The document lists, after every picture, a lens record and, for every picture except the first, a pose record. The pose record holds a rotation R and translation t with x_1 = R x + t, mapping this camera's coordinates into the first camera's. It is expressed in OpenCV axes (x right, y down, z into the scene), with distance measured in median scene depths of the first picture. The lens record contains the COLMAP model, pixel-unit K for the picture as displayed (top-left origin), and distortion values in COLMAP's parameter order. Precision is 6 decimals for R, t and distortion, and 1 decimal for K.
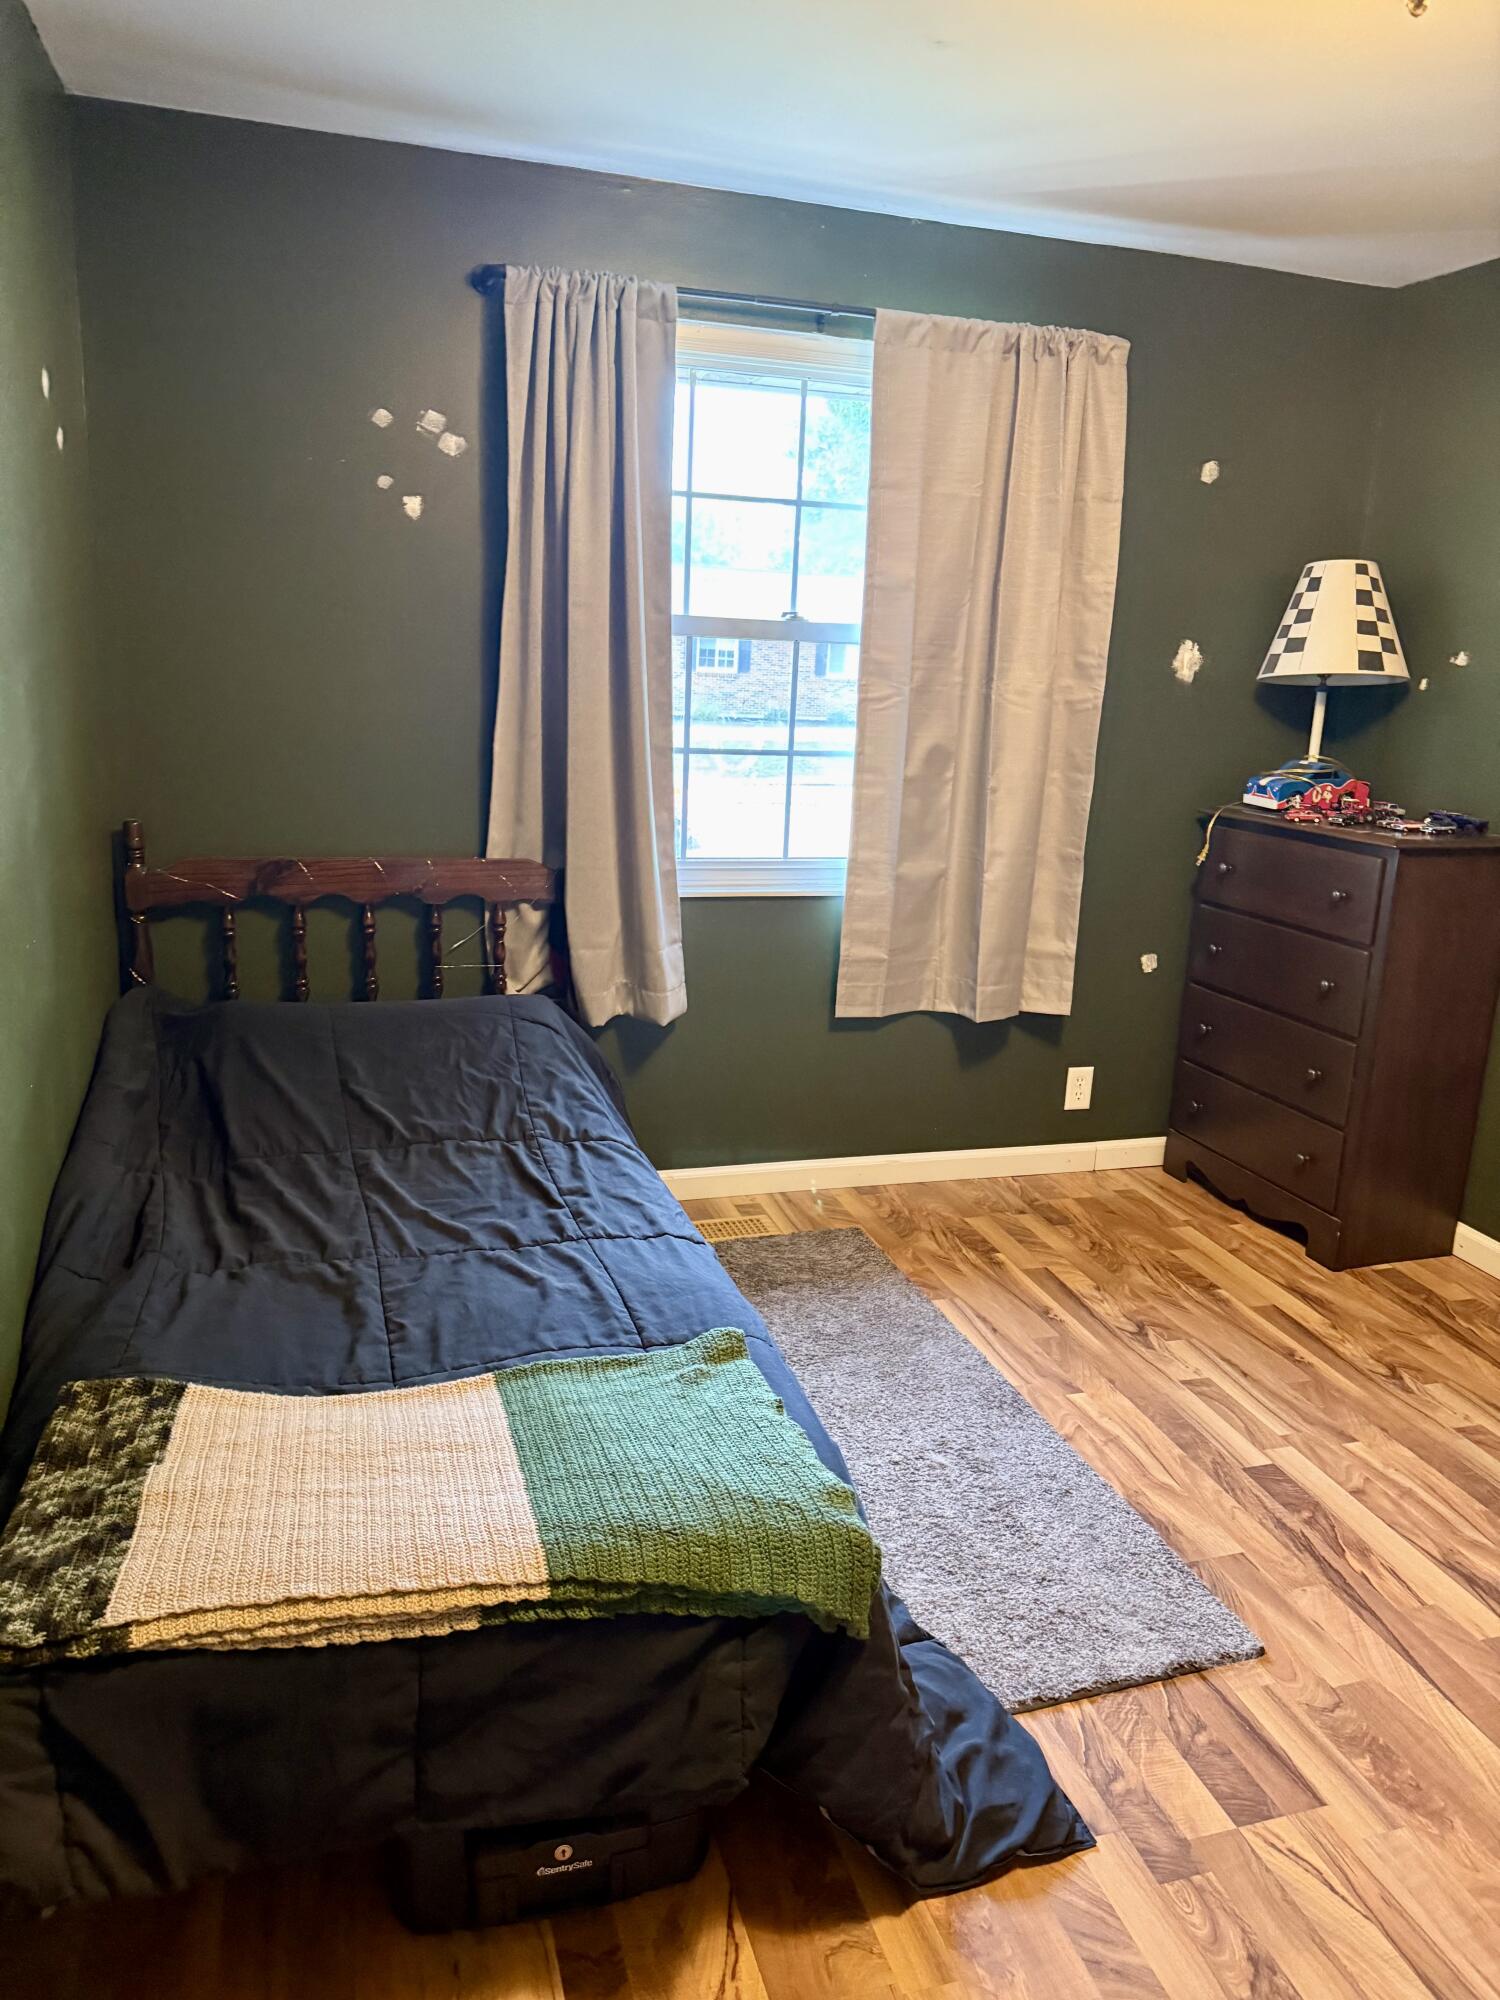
lens RADIAL K [[1412.5, 0, 740.8], [0, 1412.5, 1014.5], [0, 0, 1]] dist [0.032492, -0.044985]
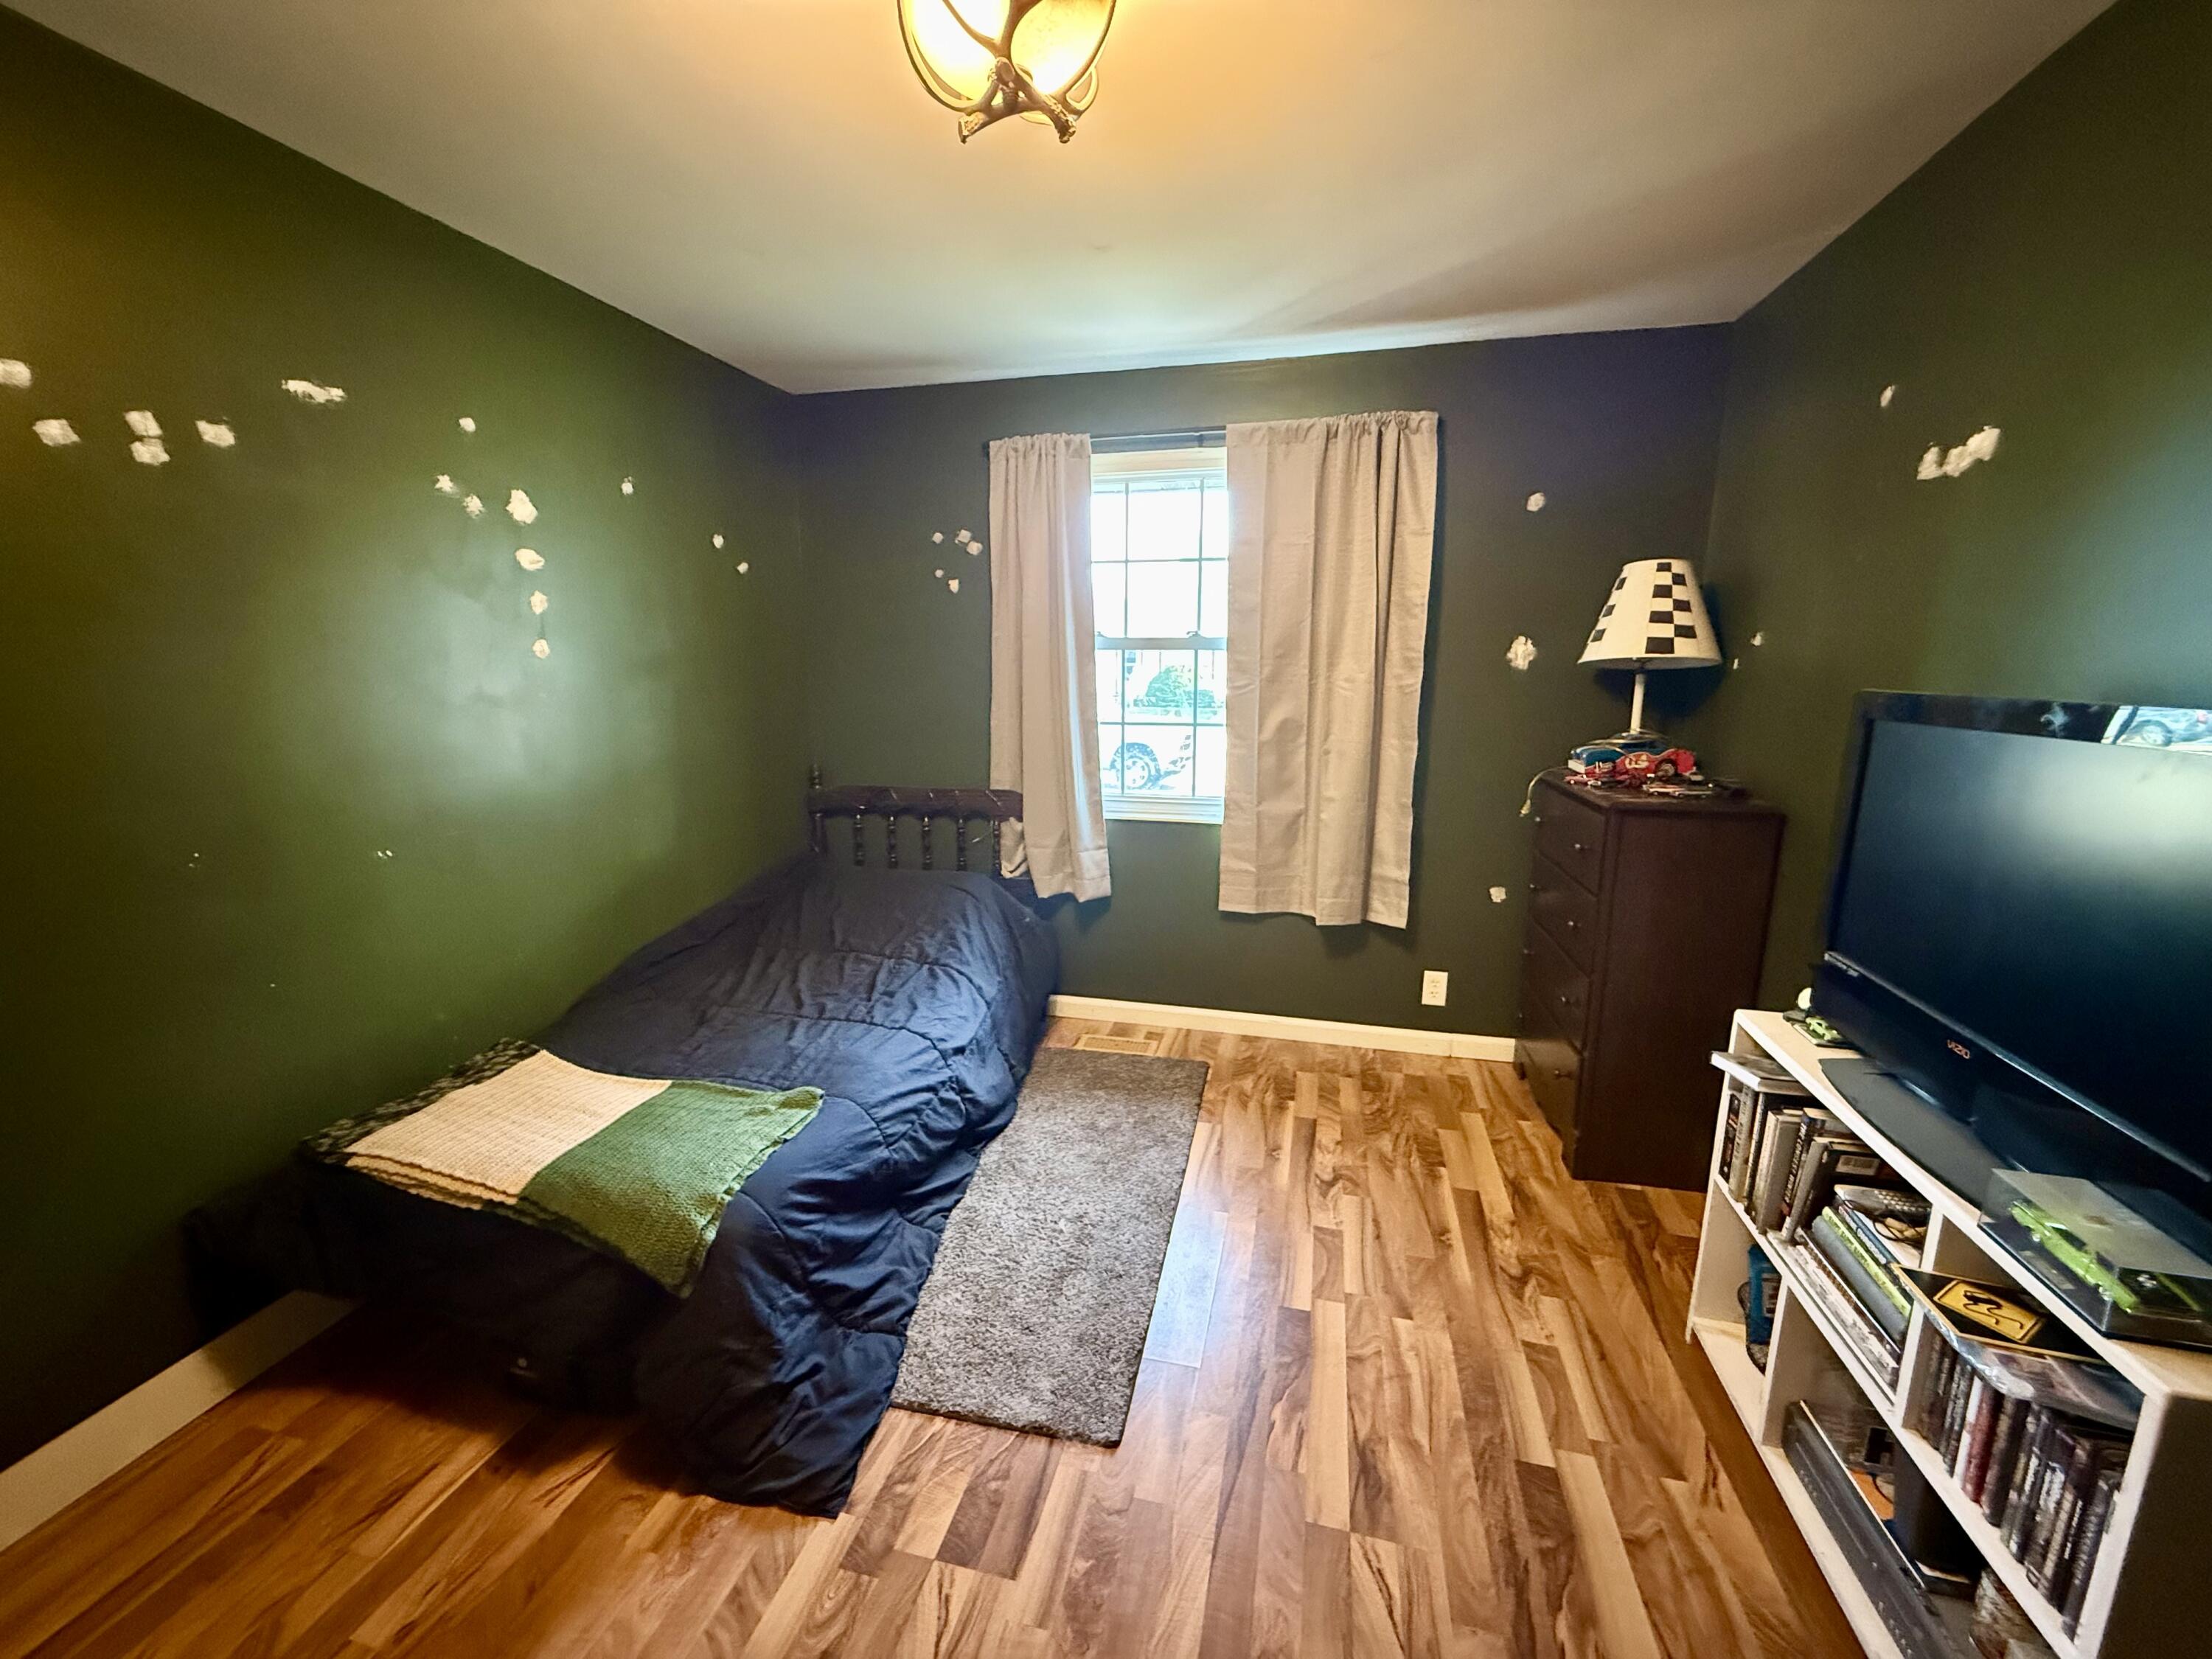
lens RADIAL K [[880.8, 0, 1091.1], [0, 880.8, 833.0], [0, 0, 1]] dist [-0.000689, 0.000148]
pose [[0.853761, 0.058533, -0.517364, 0.487256], [-0.095833, 0.994350, -0.045647, -0.027032], [0.511769, 0.088552, 0.854547, 0.201708]]
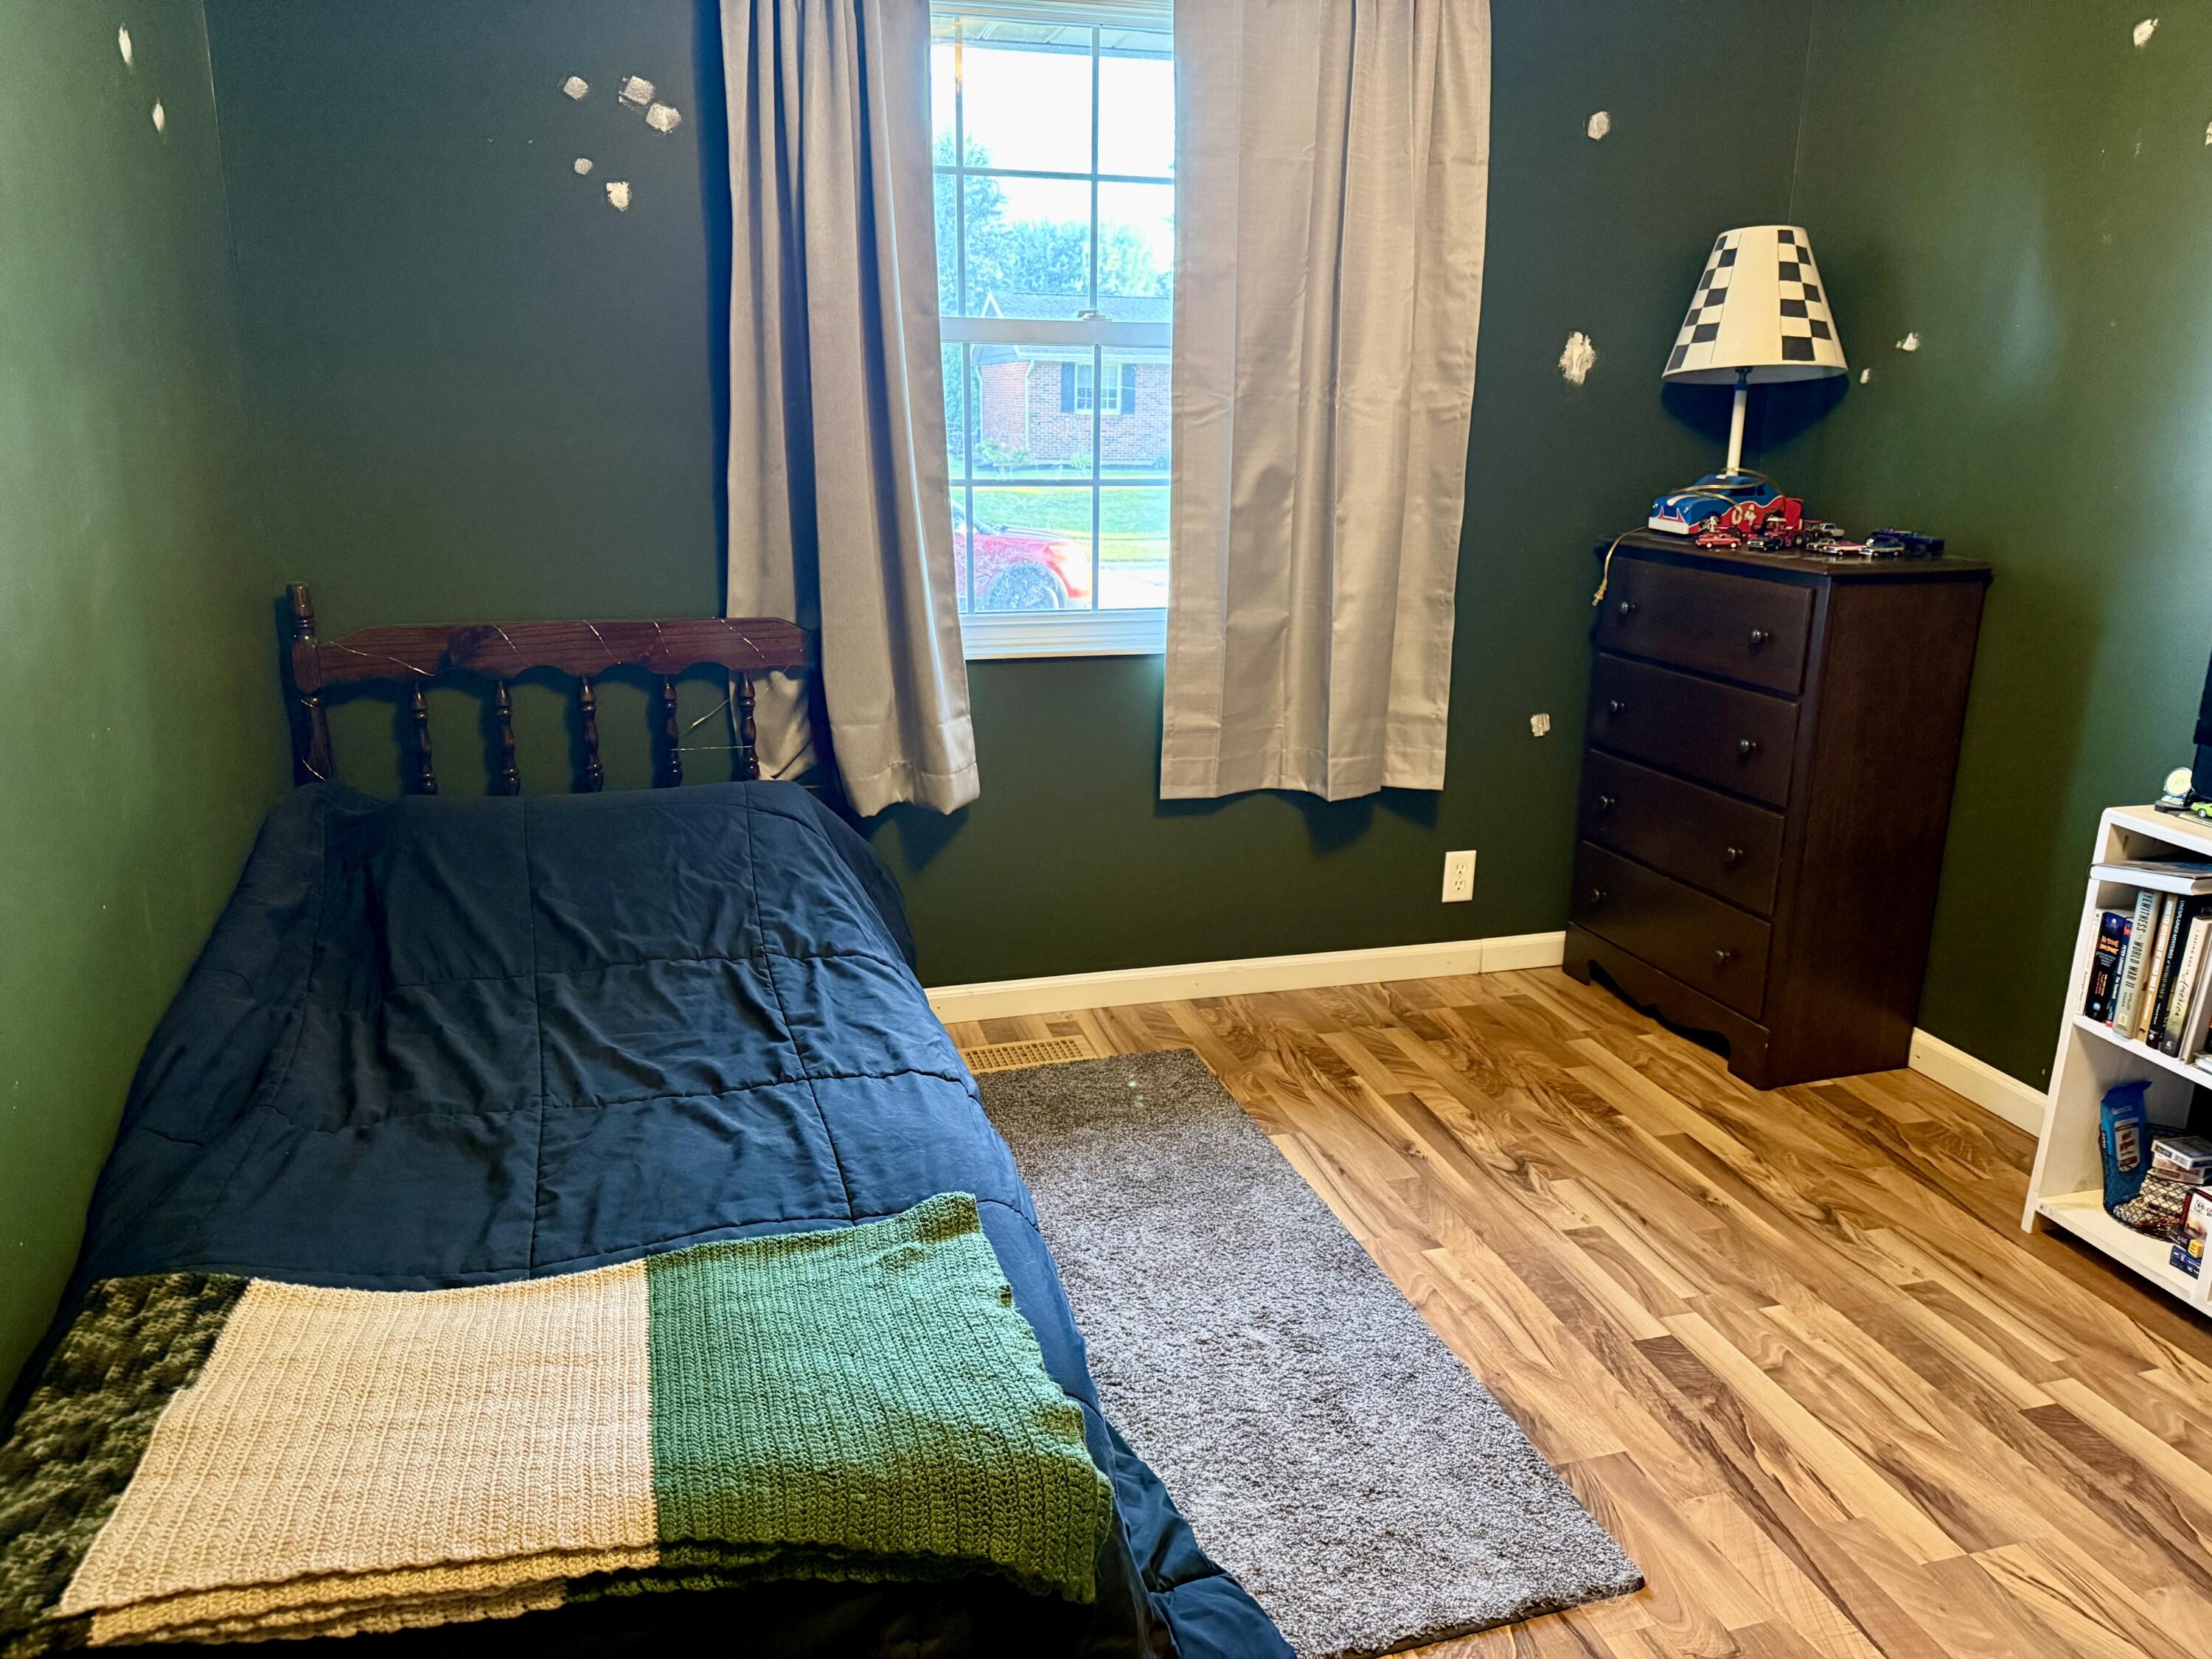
lens RADIAL K [[1562.2, 0, 1094.6], [0, 1562.2, 836.0], [0, 0, 1]] dist [0.032492, -0.044985]
pose [[0.999225, -0.023301, -0.031714, 0.067860], [0.024059, 0.999429, 0.023714, 0.001360], [0.031143, -0.024459, 0.999216, 0.083517]]
